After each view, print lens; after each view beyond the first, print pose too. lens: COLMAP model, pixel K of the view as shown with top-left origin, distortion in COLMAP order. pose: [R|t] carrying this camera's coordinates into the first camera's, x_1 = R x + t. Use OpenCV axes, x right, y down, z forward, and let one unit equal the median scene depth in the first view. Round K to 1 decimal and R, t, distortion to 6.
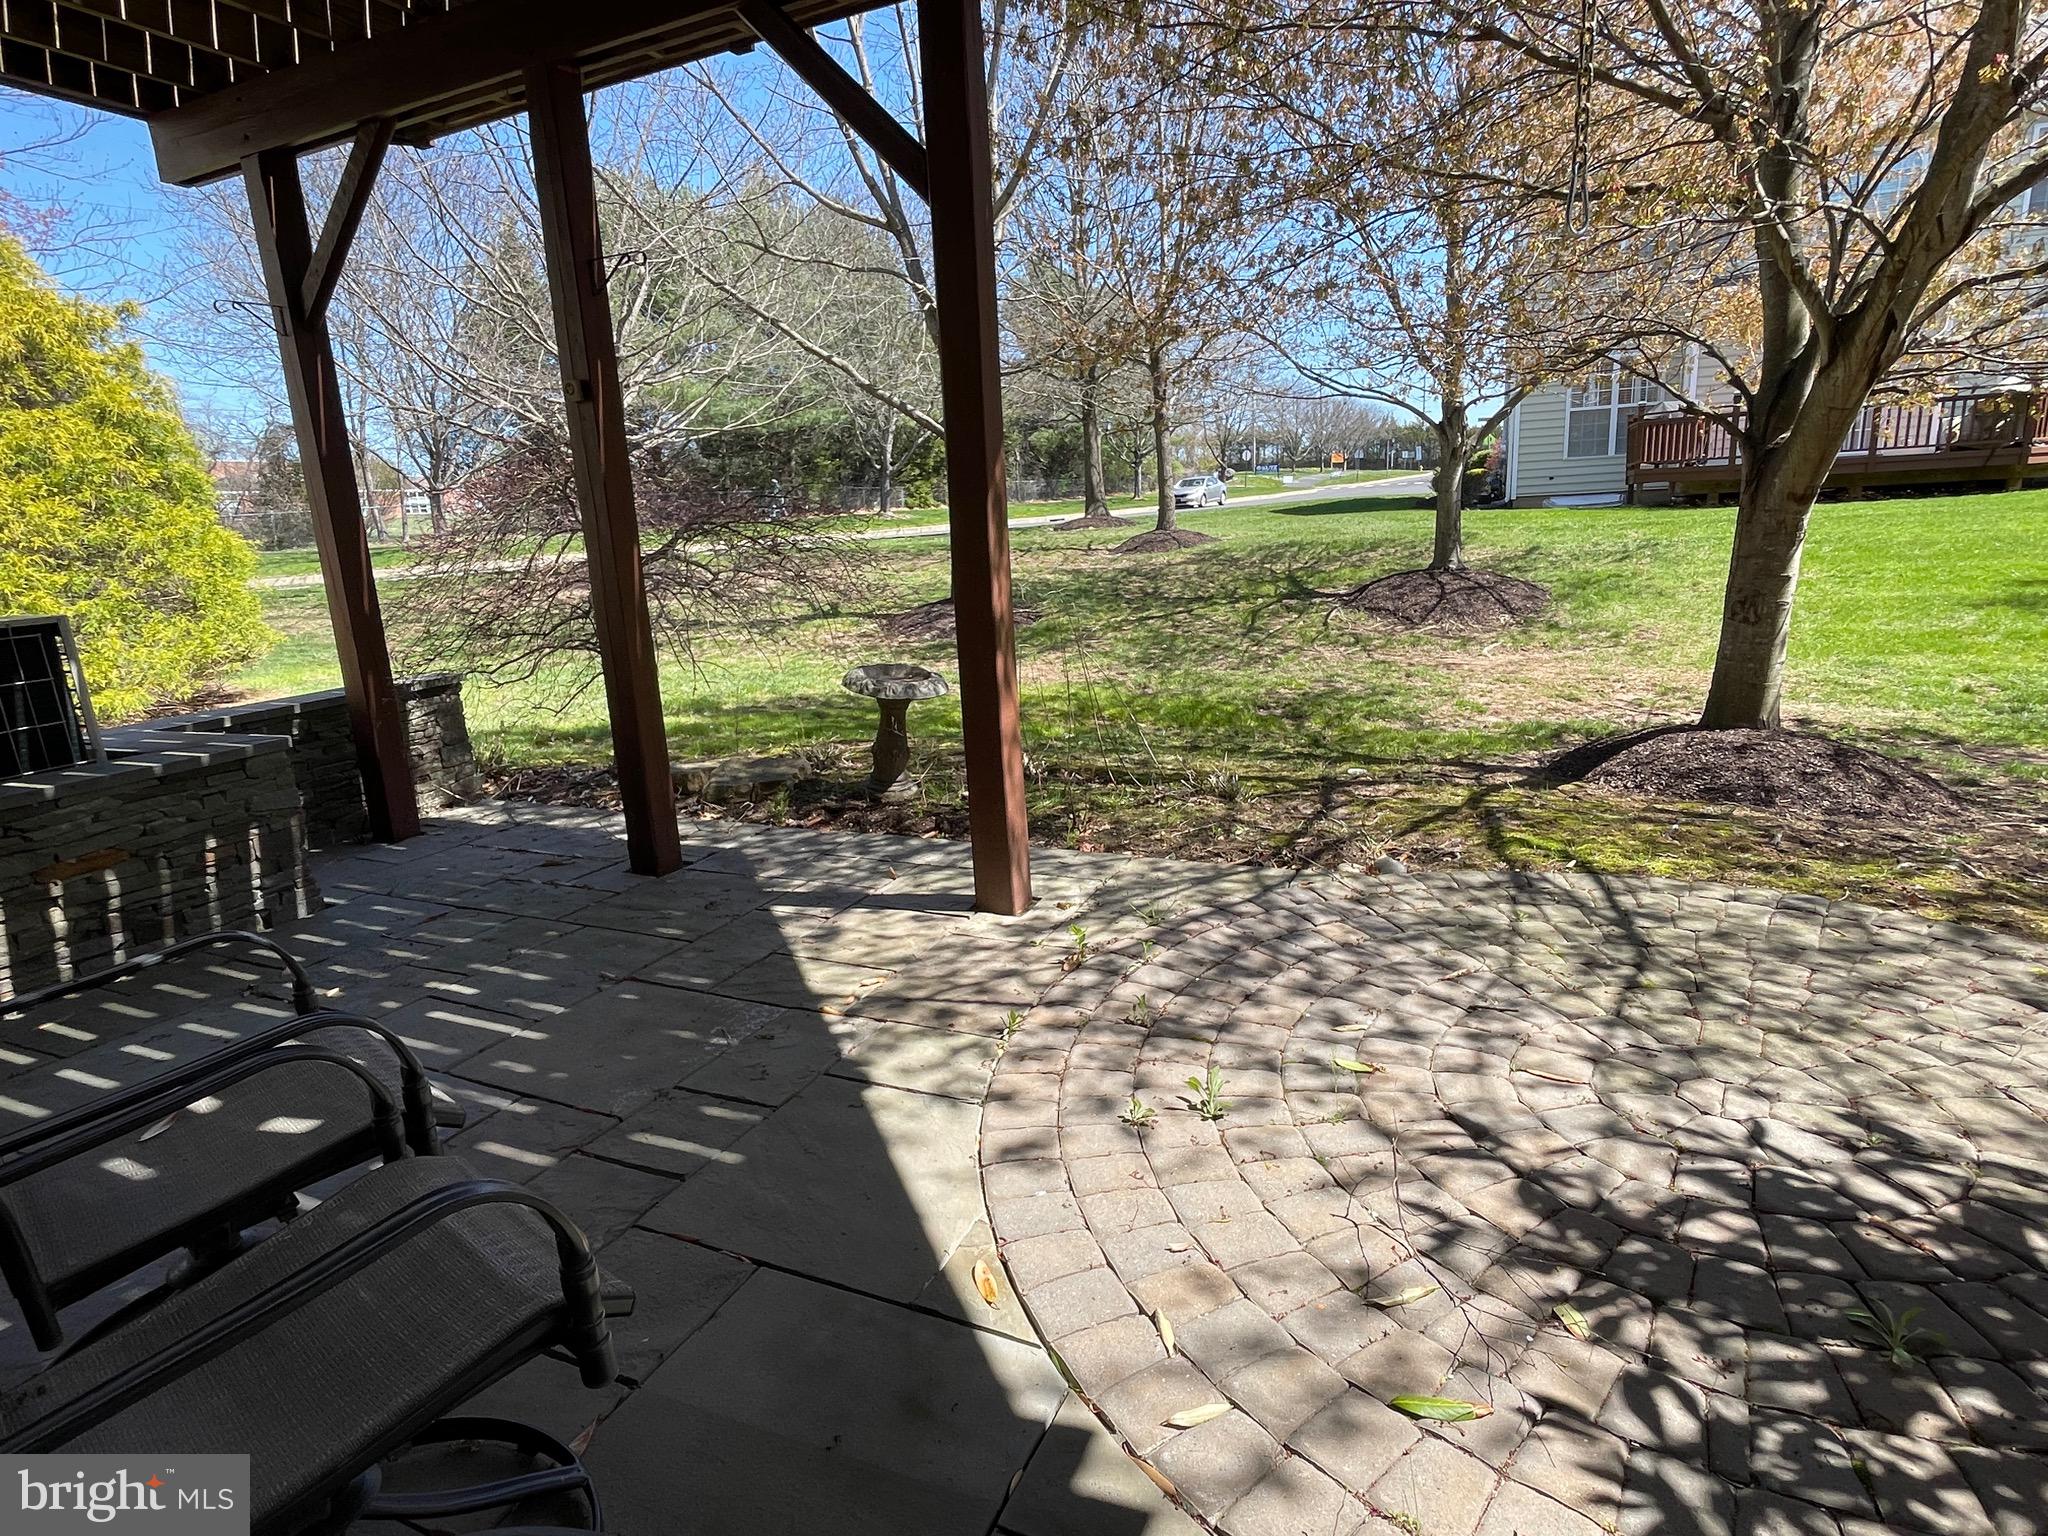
lens RADIAL K [[1082.5, 0, 1024.0], [0, 1082.5, 768.0], [0, 0, 1]] dist [0.001967, -0.001225]
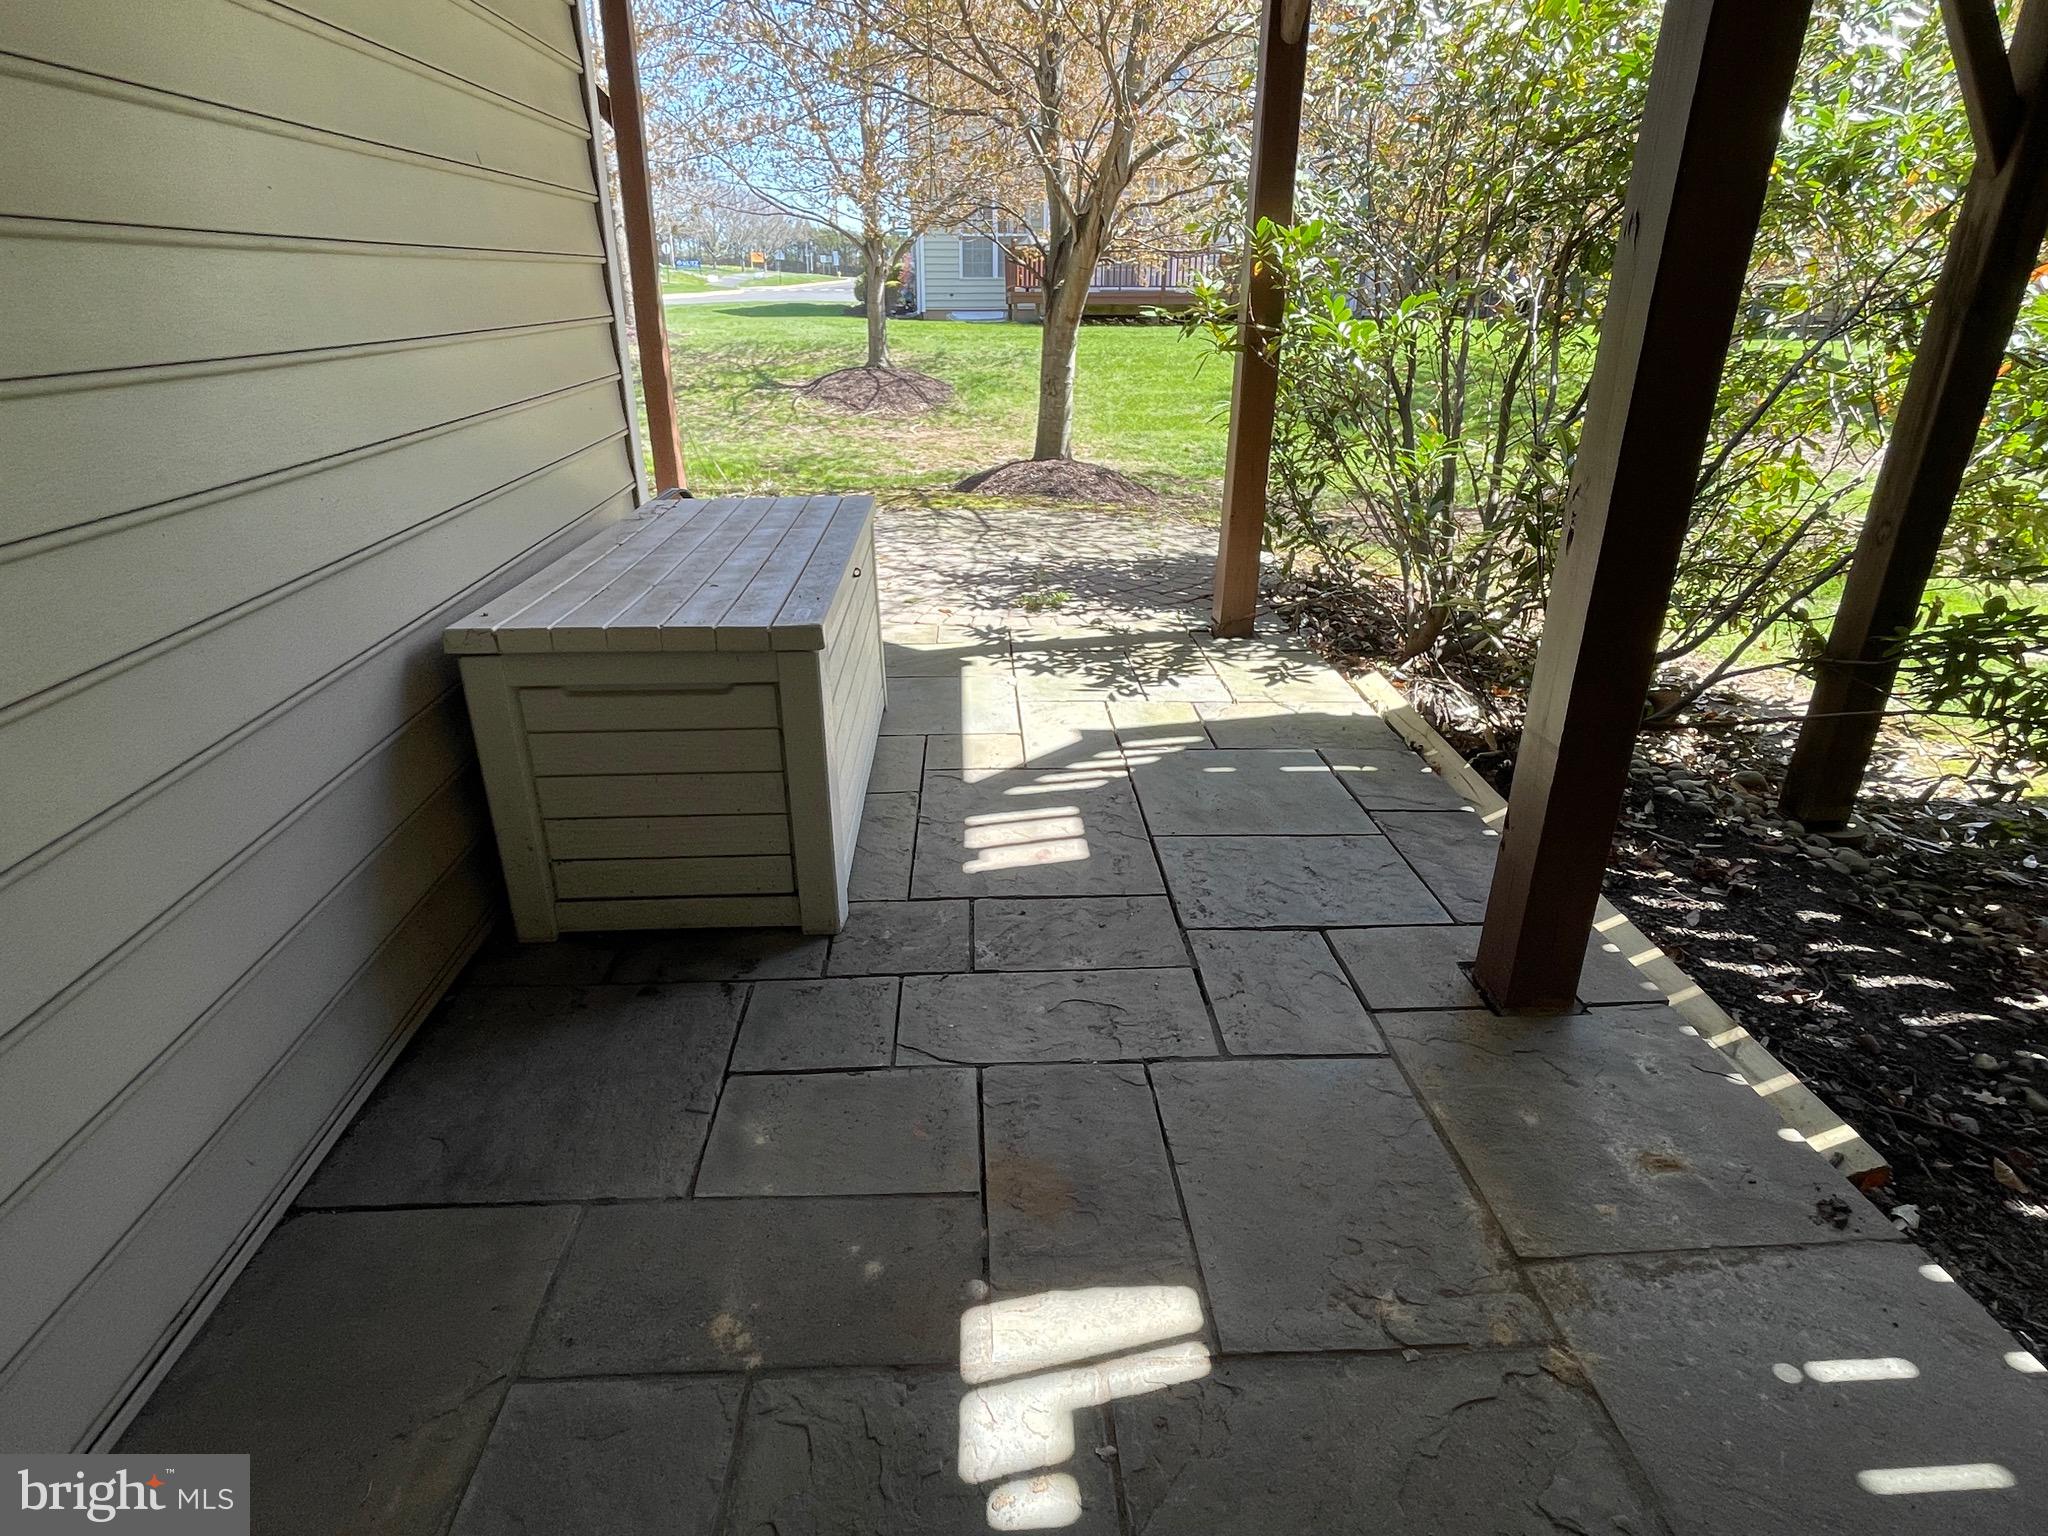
lens RADIAL K [[1082.5, 0, 1024.0], [0, 1082.5, 768.0], [0, 0, 1]] dist [0.001967, -0.001225]
pose [[0.877534, -0.139952, 0.458636, -0.109258], [0.062689, 0.981735, 0.179629, 0.060619], [-0.475399, -0.128879, 0.870279, -0.247970]]
